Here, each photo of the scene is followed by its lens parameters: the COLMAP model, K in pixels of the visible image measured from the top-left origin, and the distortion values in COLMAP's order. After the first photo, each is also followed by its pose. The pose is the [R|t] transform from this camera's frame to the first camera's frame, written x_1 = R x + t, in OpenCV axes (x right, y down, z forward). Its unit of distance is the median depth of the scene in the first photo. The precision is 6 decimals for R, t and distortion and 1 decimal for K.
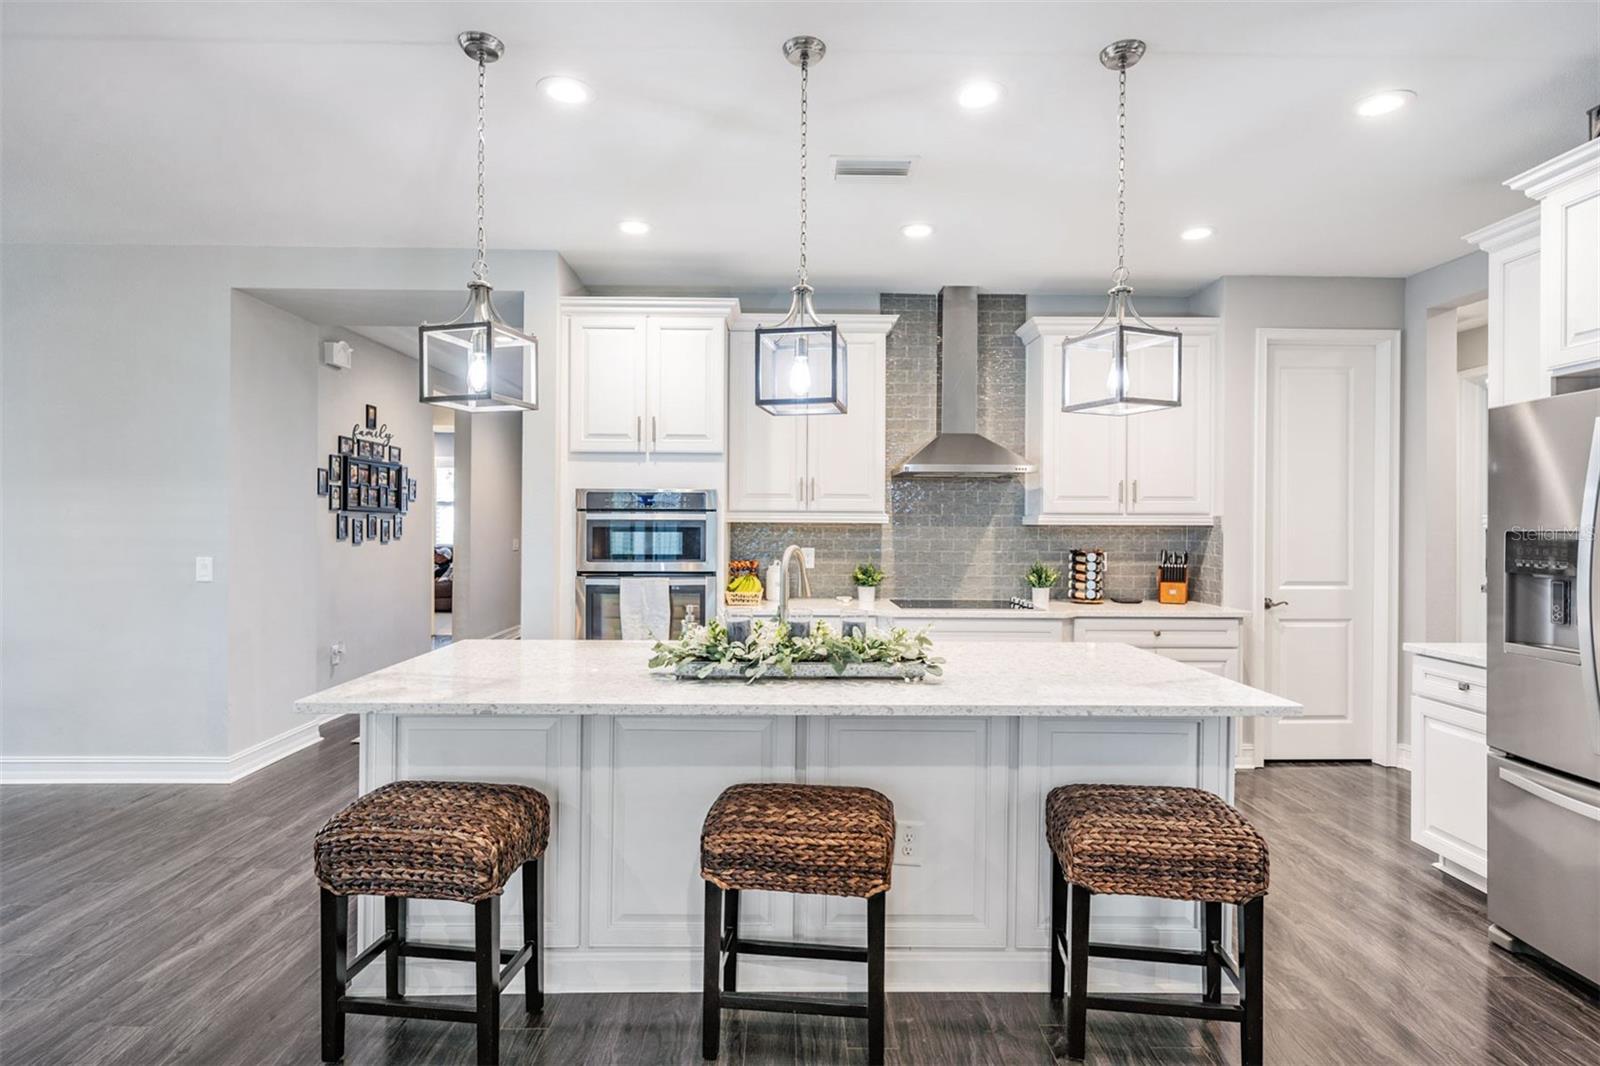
lens RADIAL K [[792.2, 0, 797.5], [0, 792.2, 525.8], [0, 0, 1]] dist [0.004978, -0.001621]
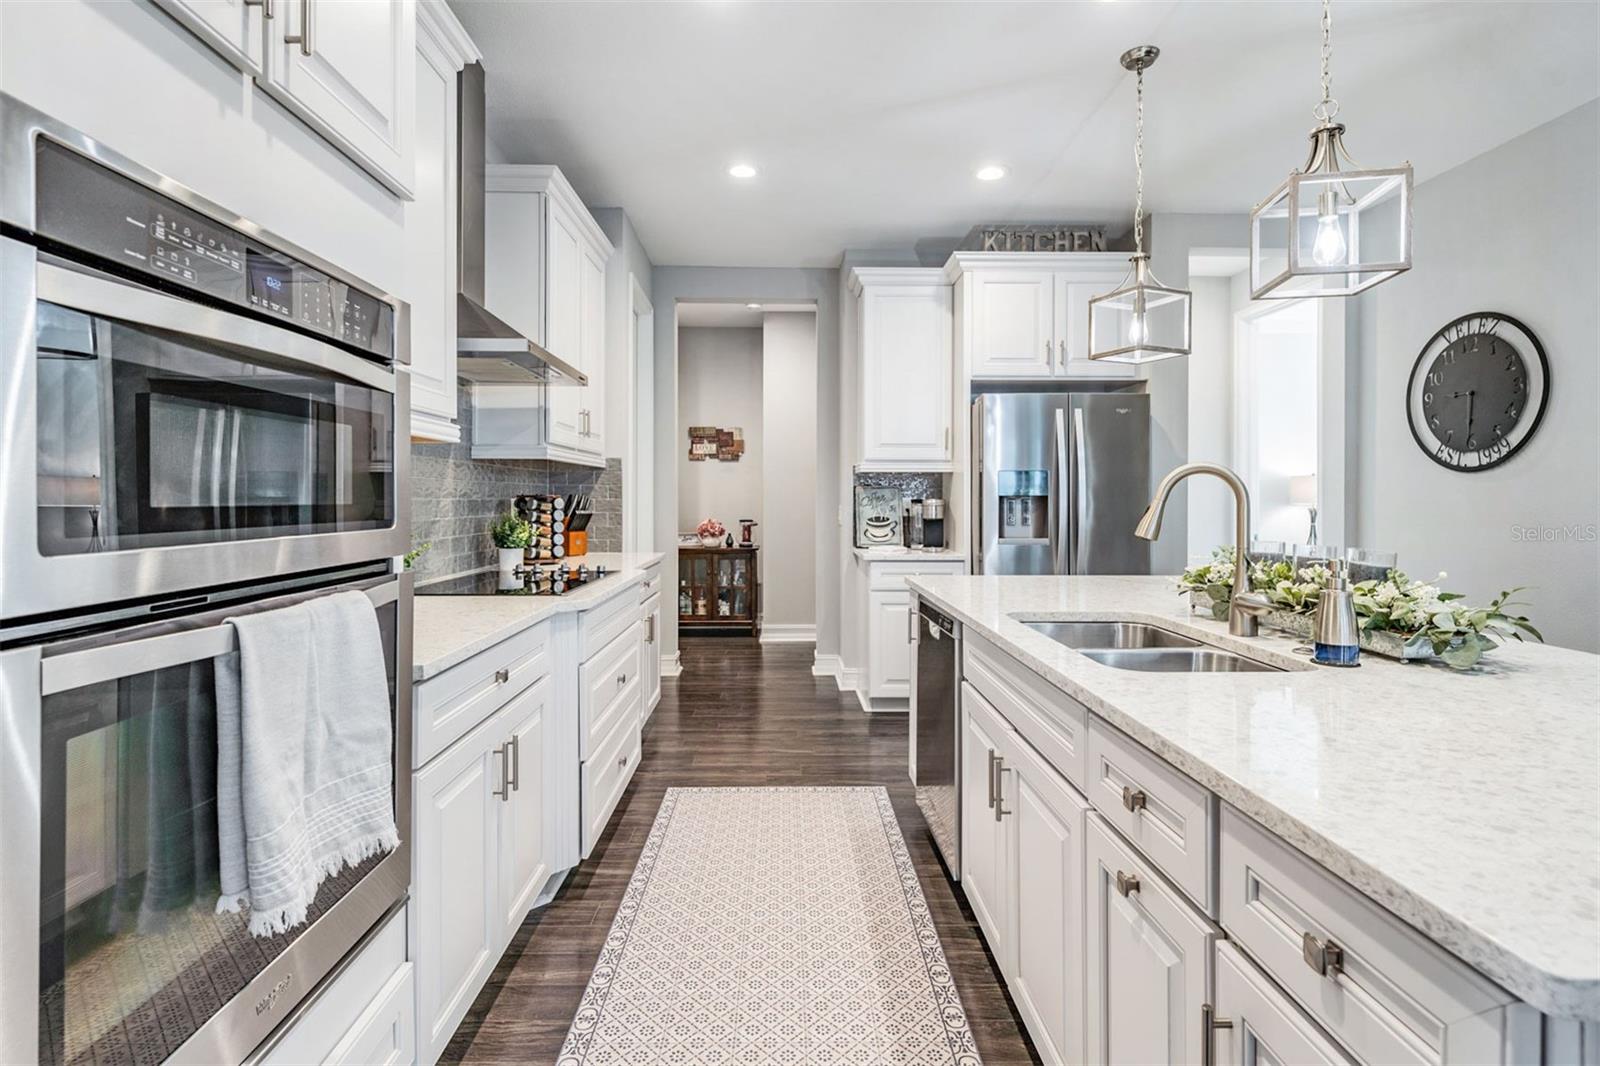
lens RADIAL K [[781.6, 0, 792.8], [0, 781.6, 497.9], [0, 0, 1]] dist [0.001211, 0.000347]
pose [[0.002013, -0.004821, 0.999986, -0.418212], [-0.000990, 0.999988, 0.004823, 0.032163], [-0.999997, -0.001000, 0.002008, 0.817172]]
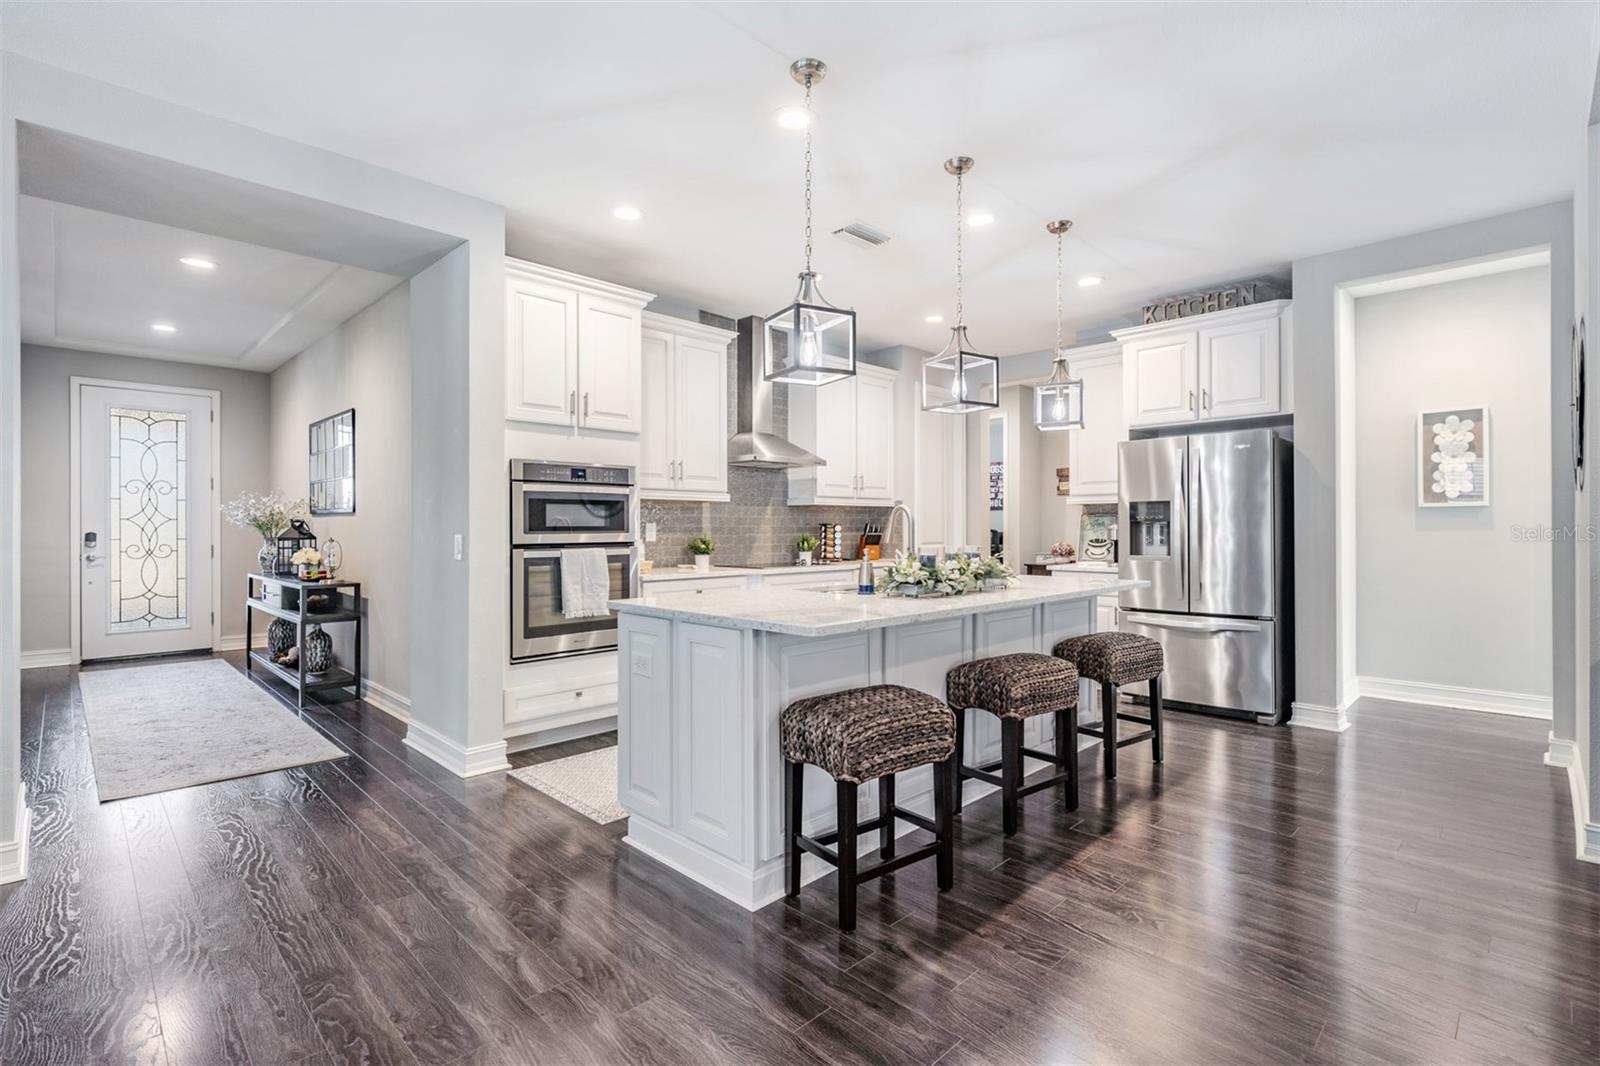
lens RADIAL K [[727.2, 0, 780.5], [0, 727.2, 531.1], [0, 0, 1]] dist [-0.001843, 0.001105]
pose [[0.726487, -0.010727, 0.687097, -0.631355], [0.007849, 0.999942, 0.007313, 0.036634], [-0.687136, 0.000080, 0.726529, 0.135277]]
